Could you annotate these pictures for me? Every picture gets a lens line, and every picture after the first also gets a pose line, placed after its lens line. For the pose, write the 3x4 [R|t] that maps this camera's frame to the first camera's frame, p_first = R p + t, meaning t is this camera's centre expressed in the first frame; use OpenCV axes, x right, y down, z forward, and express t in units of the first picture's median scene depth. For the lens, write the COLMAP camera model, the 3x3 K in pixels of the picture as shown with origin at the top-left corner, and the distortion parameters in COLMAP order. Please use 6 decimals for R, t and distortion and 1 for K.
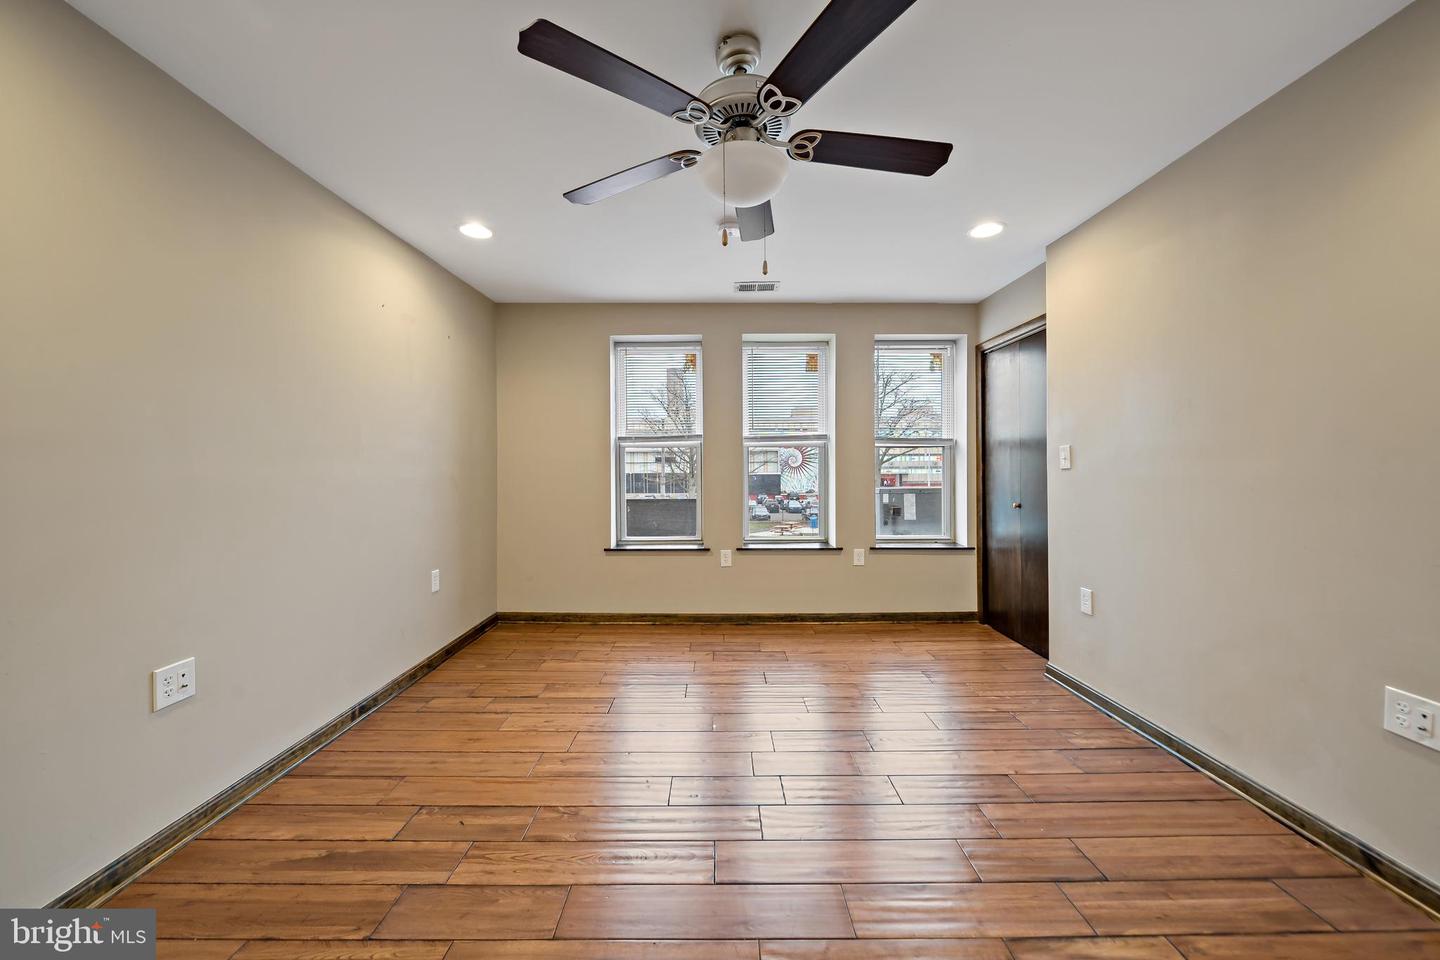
lens RADIAL K [[554.3, 0, 714.4], [0, 554.3, 469.4], [0, 0, 1]] dist [0.000410, -0.000065]
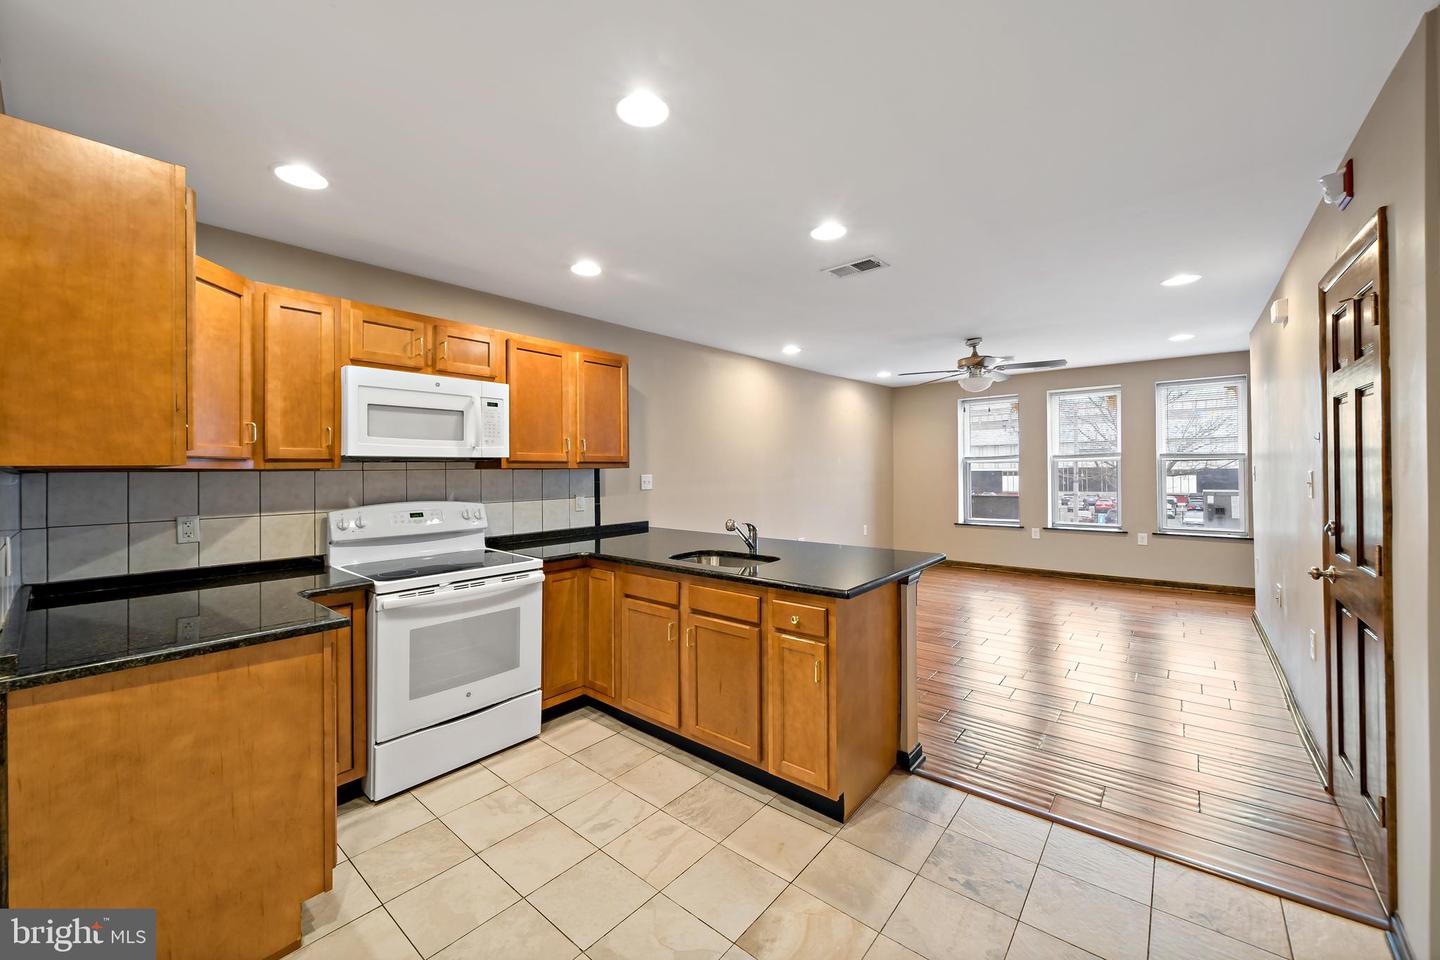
lens RADIAL K [[554.3, 0, 714.4], [0, 554.3, 469.4], [0, 0, 1]] dist [0.000410, -0.000065]
pose [[0.762665, -0.007618, -0.646749, 0.589582], [0.012756, 0.999913, 0.003264, -0.066825], [0.646668, -0.010740, 0.762696, -1.351318]]
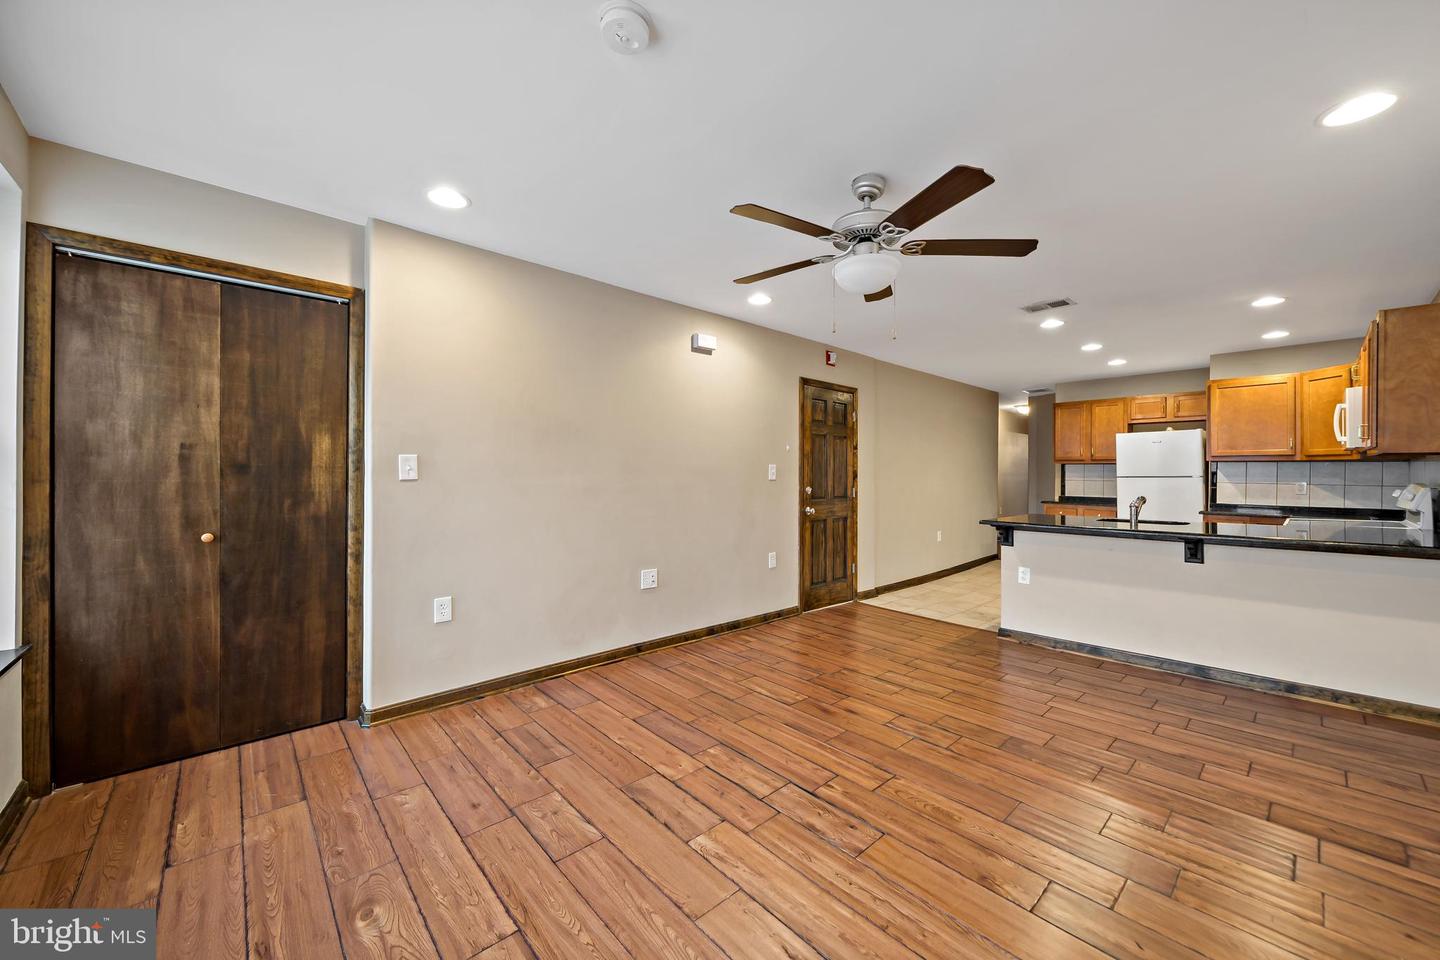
lens RADIAL K [[537.8, 0, 712.2], [0, 537.8, 472.8], [0, 0, 1]] dist [-0.001649, -0.000092]
pose [[-0.665571, -0.001132, 0.746334, -0.471314], [-0.004101, 0.999989, -0.002140, -0.018102], [-0.746323, -0.004485, -0.665569, 1.518647]]
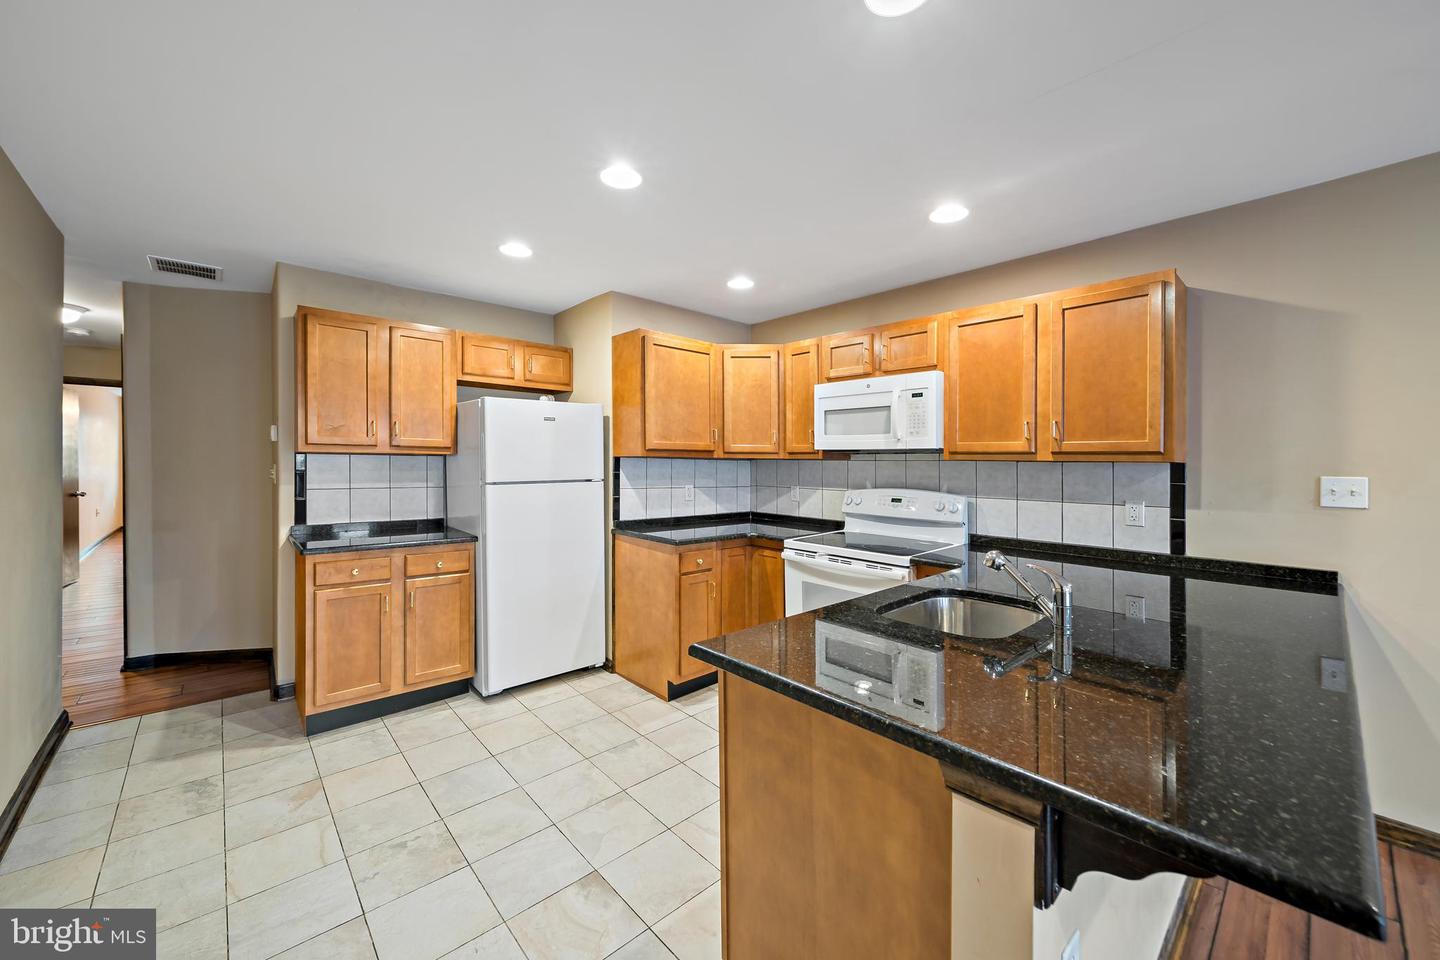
lens RADIAL K [[554.3, 0, 714.4], [0, 554.3, 469.4], [0, 0, 1]] dist [0.000410, -0.000065]
pose [[-0.741851, 0.002950, -0.670558, 0.565219], [-0.007272, 0.999896, 0.012444, -0.061939], [0.670525, 0.014108, -0.741752, -0.158795]]
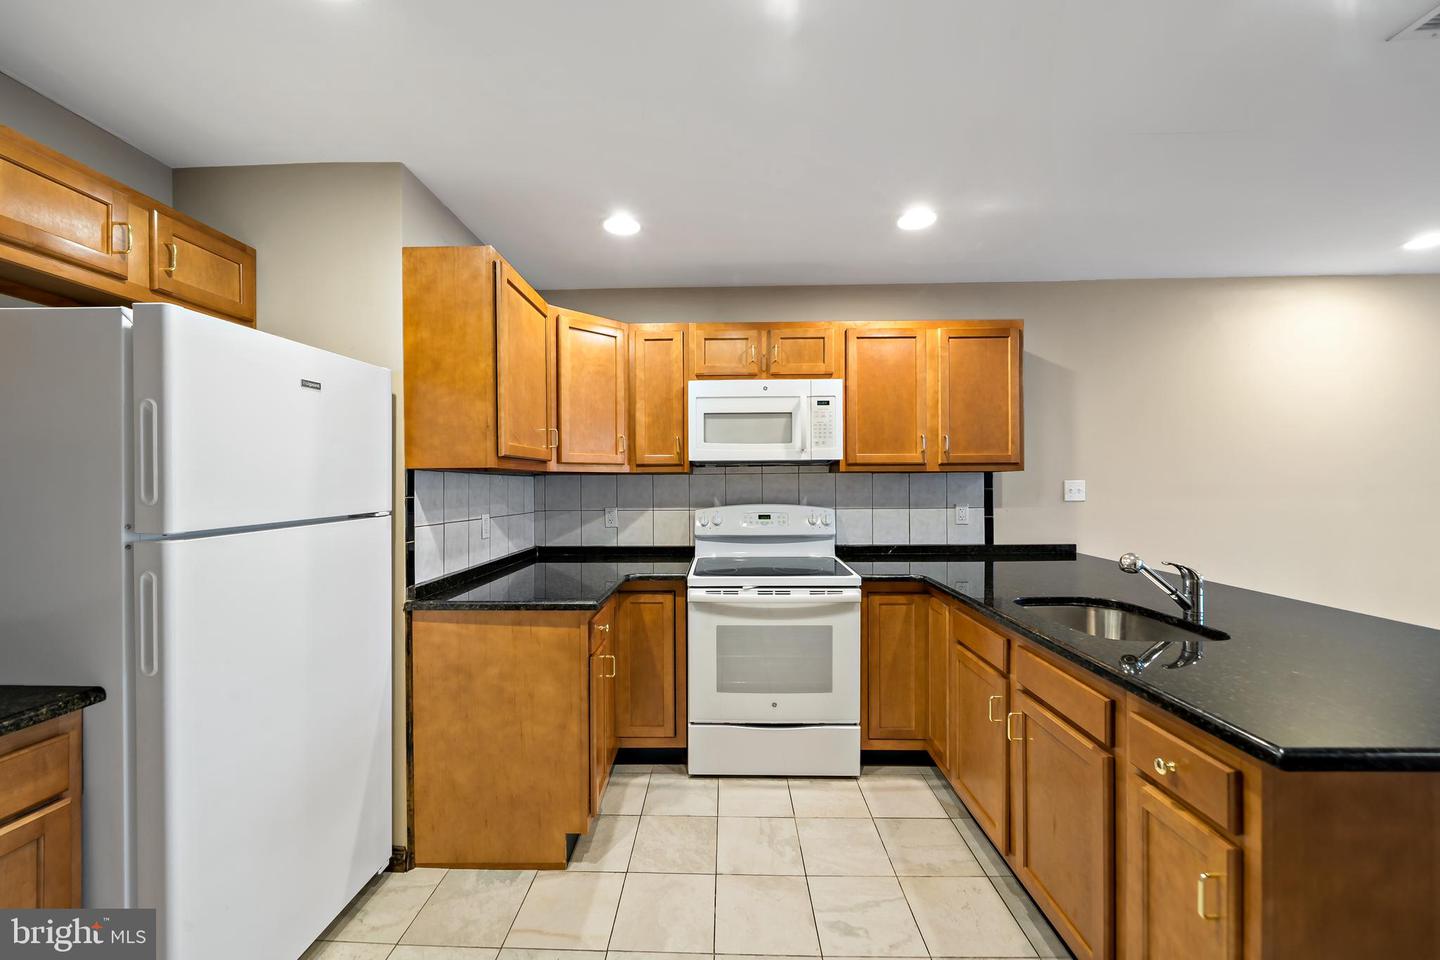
lens RADIAL K [[547.6, 0, 717.3], [0, 547.6, 483.1], [0, 0, 1]] dist [-0.001071, -0.000078]
pose [[-0.019937, 0.003122, -0.999796, 0.556551], [0.010553, 0.999940, 0.002912, -0.053504], [0.999746, -0.010493, -0.019969, -0.939383]]
